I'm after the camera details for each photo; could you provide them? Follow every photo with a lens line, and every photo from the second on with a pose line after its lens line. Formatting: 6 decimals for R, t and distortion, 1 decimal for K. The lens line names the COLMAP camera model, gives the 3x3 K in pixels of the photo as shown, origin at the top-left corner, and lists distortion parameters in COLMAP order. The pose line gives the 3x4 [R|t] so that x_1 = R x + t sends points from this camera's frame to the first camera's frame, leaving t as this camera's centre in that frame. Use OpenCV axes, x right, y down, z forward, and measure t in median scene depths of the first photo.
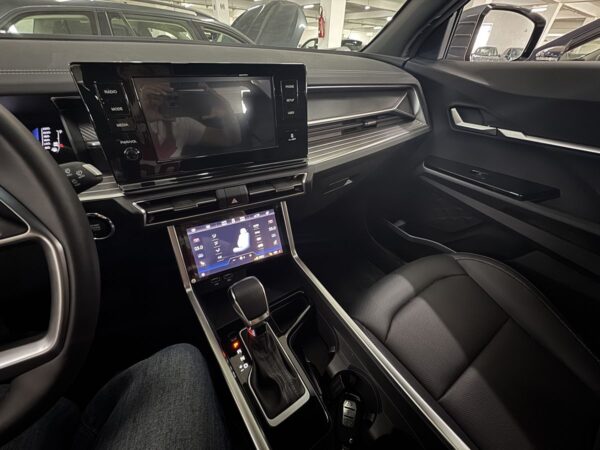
lens RADIAL K [[240.8, 0, 300.0], [0, 240.8, 225.0], [0, 0, 1]] dist [-0.002794, -0.000359]
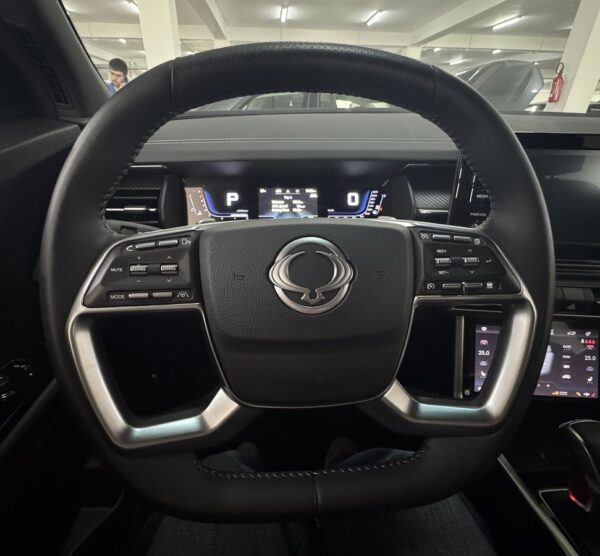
lens RADIAL K [[314.1, 0, 291.6], [0, 314.1, 278.8], [0, 0, 1]] dist [-0.000899, -0.000944]
pose [[0.865416, 0.212415, -0.453800, -0.513858], [-0.283333, 0.954446, -0.093572, 0.129209], [0.413252, 0.209555, 0.886177, -0.183056]]
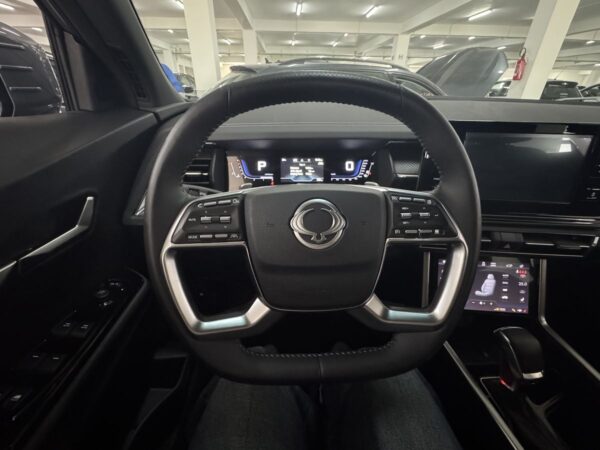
lens RADIAL K [[252.2, 0, 298.2], [0, 252.2, 222.8], [0, 0, 1]] dist [-0.001076, -0.000145]
pose [[0.854327, 0.222137, -0.469873, -0.471847], [-0.292816, 0.952644, -0.082030, 0.129217], [0.429400, 0.207667, 0.878914, -0.280203]]
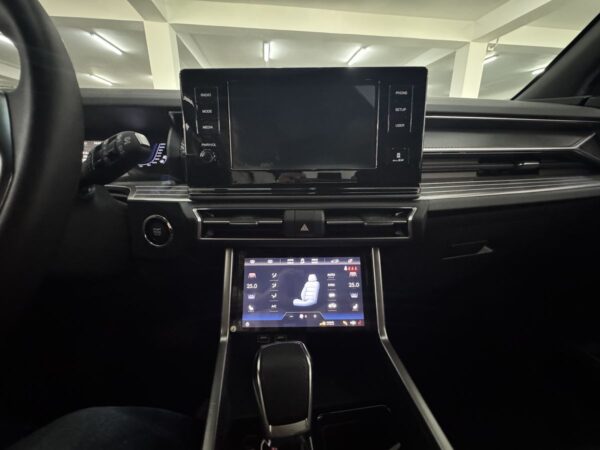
lens RADIAL K [[240.8, 0, 300.0], [0, 240.8, 225.0], [0, 0, 1]] dist [-0.002794, -0.000359]
pose [[0.898466, 0.091514, -0.429400, 0.028075], [-0.231257, 0.930006, -0.285673, 0.092533], [0.373201, 0.355969, 0.856742, 0.306871]]
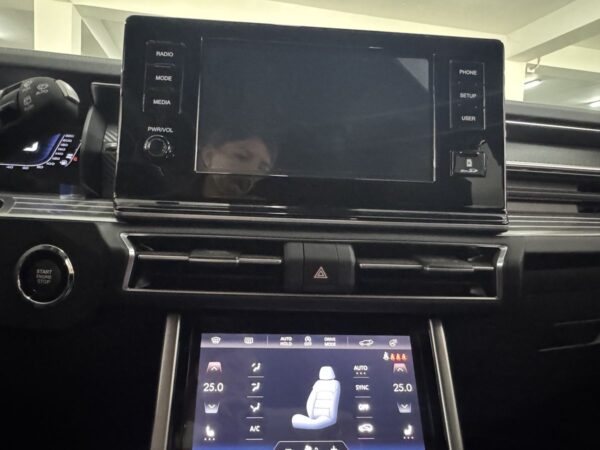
lens RADIAL K [[398.9, 0, 282.1], [0, 398.9, 225.4], [0, 0, 1]] dist [-0.002085, -0.000231]
pose [[0.926300, 0.029928, -0.375595, -0.066861], [-0.231959, 0.830844, -0.505859, 0.170172], [0.296922, 0.555700, 0.776553, 0.341111]]
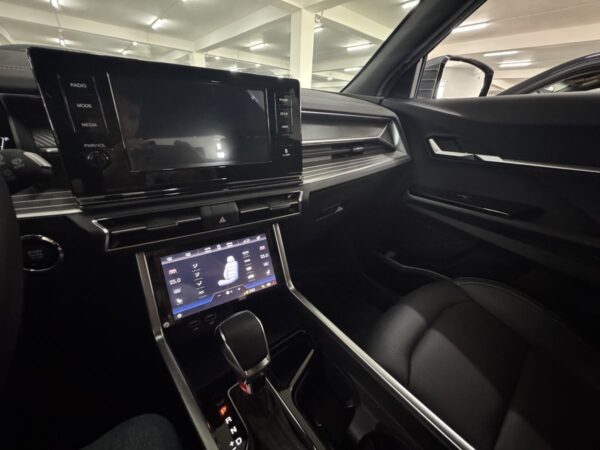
lens RADIAL K [[240.8, 0, 300.0], [0, 240.8, 225.0], [0, 0, 1]] dist [-0.002794, -0.000359]
pose [[0.994303, -0.032446, 0.101537, -0.075636], [0.051079, 0.981090, -0.186692, 0.077261], [-0.093560, 0.190815, 0.977157, 0.128438]]
